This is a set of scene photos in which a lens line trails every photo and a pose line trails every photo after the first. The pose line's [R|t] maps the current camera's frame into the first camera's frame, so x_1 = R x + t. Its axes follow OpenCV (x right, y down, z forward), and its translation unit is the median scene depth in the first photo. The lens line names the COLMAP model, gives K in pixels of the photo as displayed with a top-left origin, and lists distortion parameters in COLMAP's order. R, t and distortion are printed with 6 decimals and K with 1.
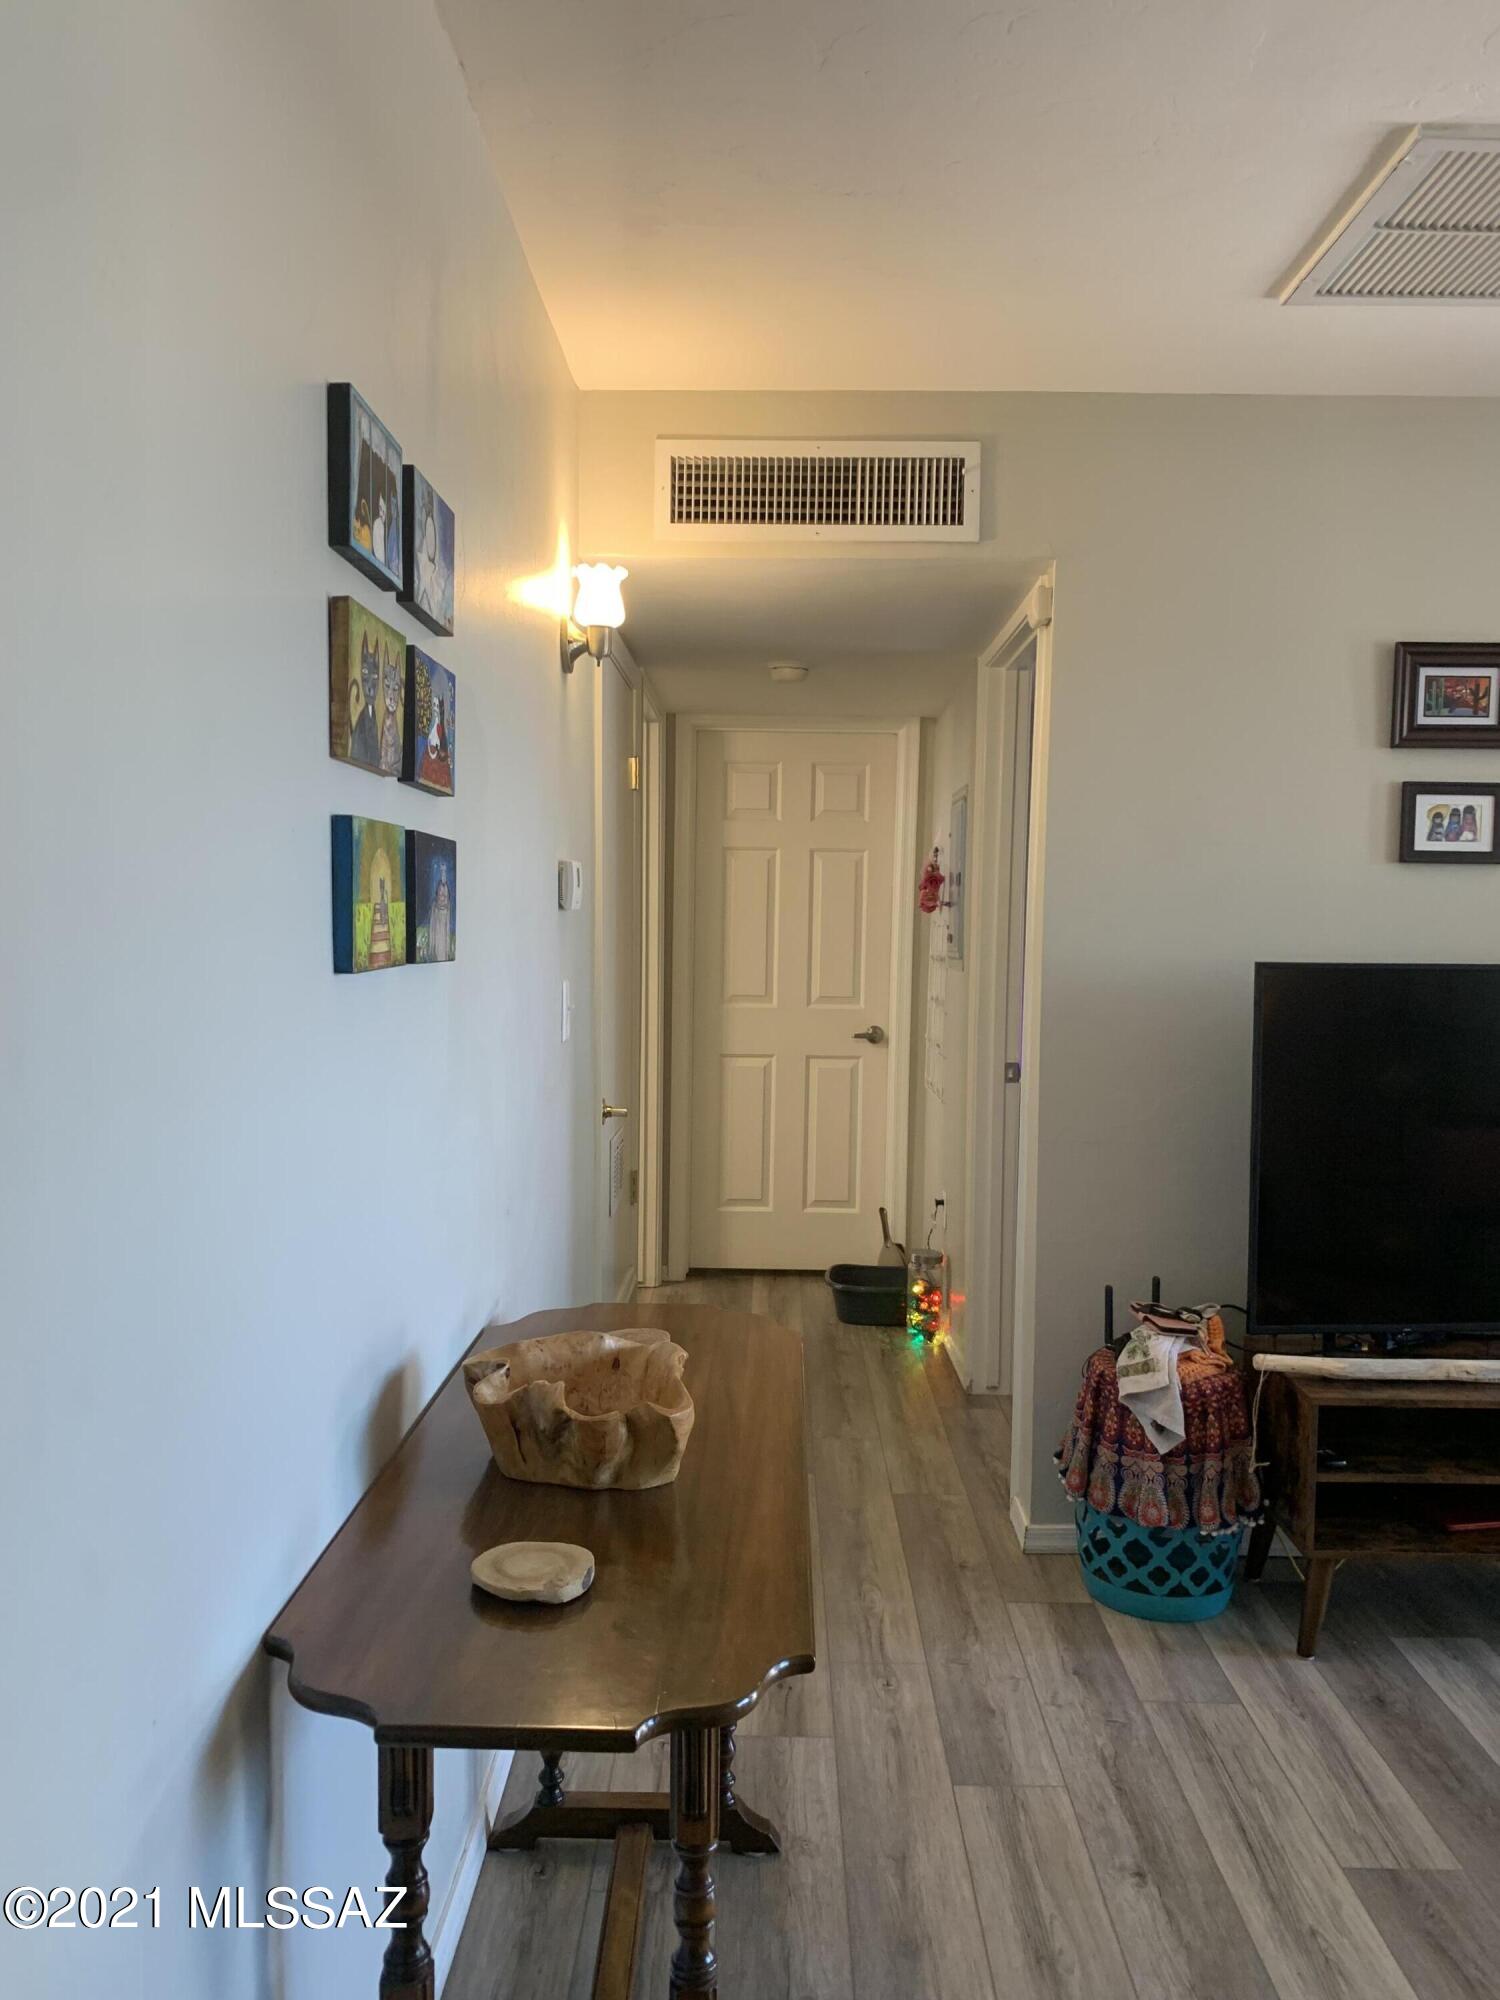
lens RADIAL K [[1534.5, 0, 762.3], [0, 1534.5, 1018.8], [0, 0, 1]] dist [0.011559, -0.011360]
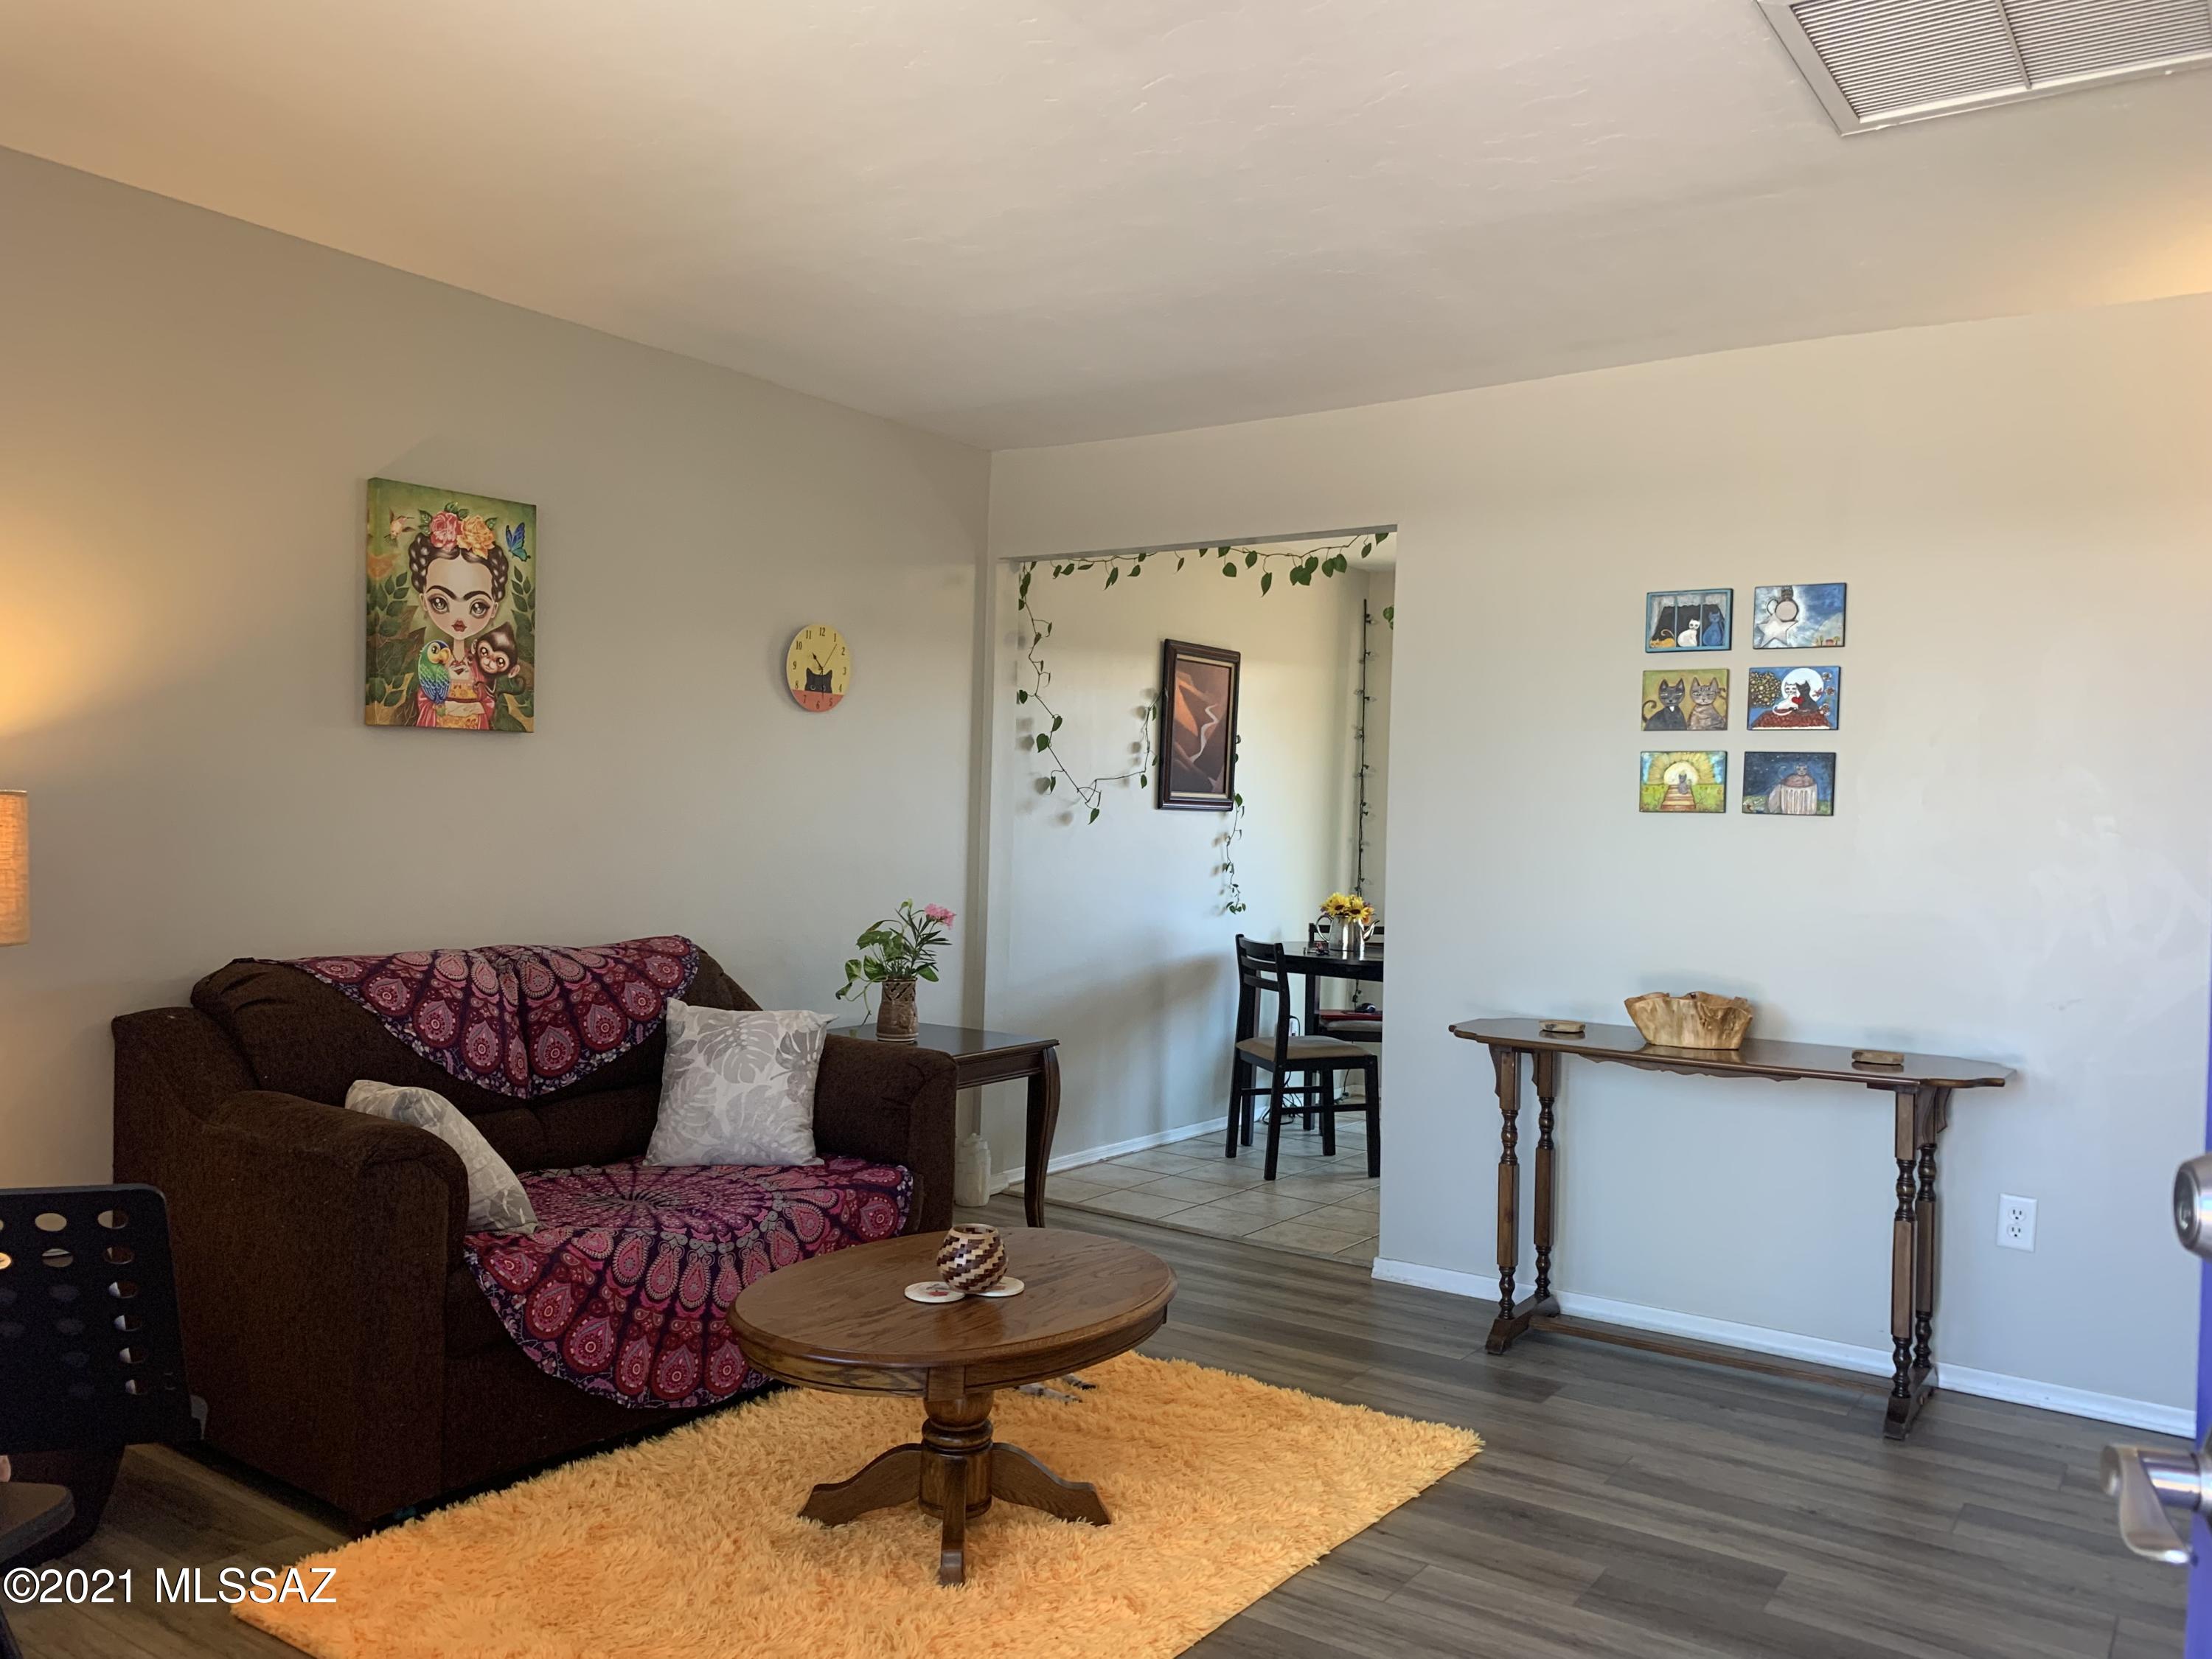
lens RADIAL K [[1697.2, 0, 1097.7], [0, 1697.2, 828.0], [0, 0, 1]] dist [0.011559, -0.011360]
pose [[-0.571930, -0.023026, -0.819979, 1.243943], [-0.091037, 0.995213, 0.035551, -0.008709], [0.815235, 0.094981, -0.571288, 0.891331]]
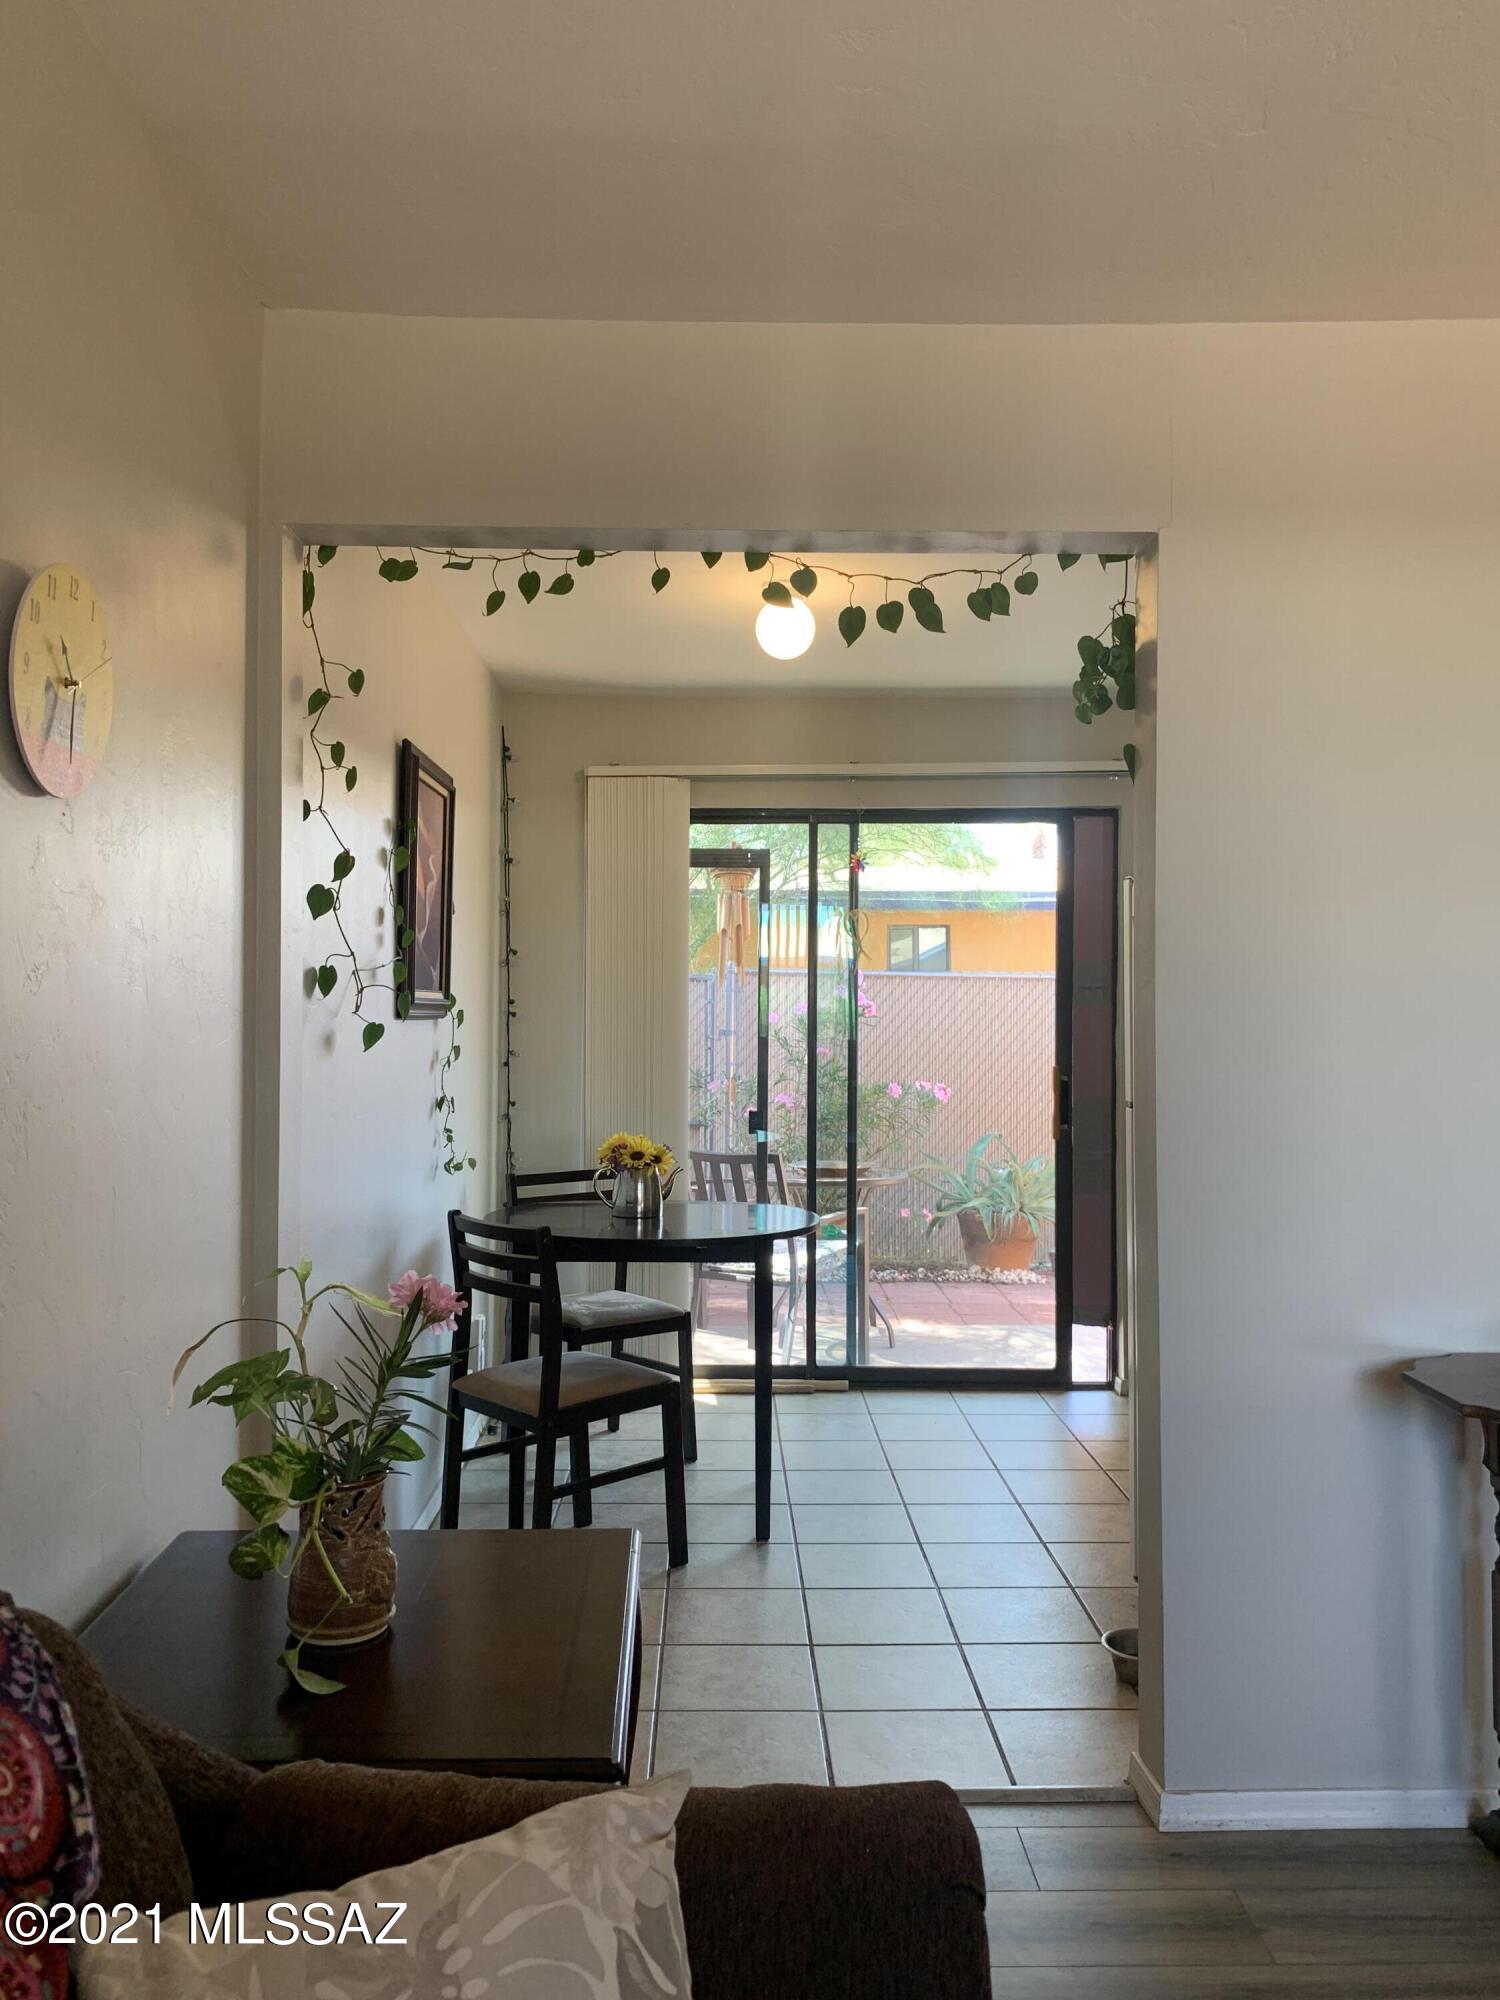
lens RADIAL K [[1534.5, 0, 738.9], [0, 1534.5, 1000.6], [0, 0, 1]] dist [0.011559, -0.011360]
pose [[0.011776, -0.024029, -0.999642, 0.656764], [-0.071430, 0.997137, -0.024811, 0.031142], [0.997376, 0.071697, 0.010026, 0.021498]]
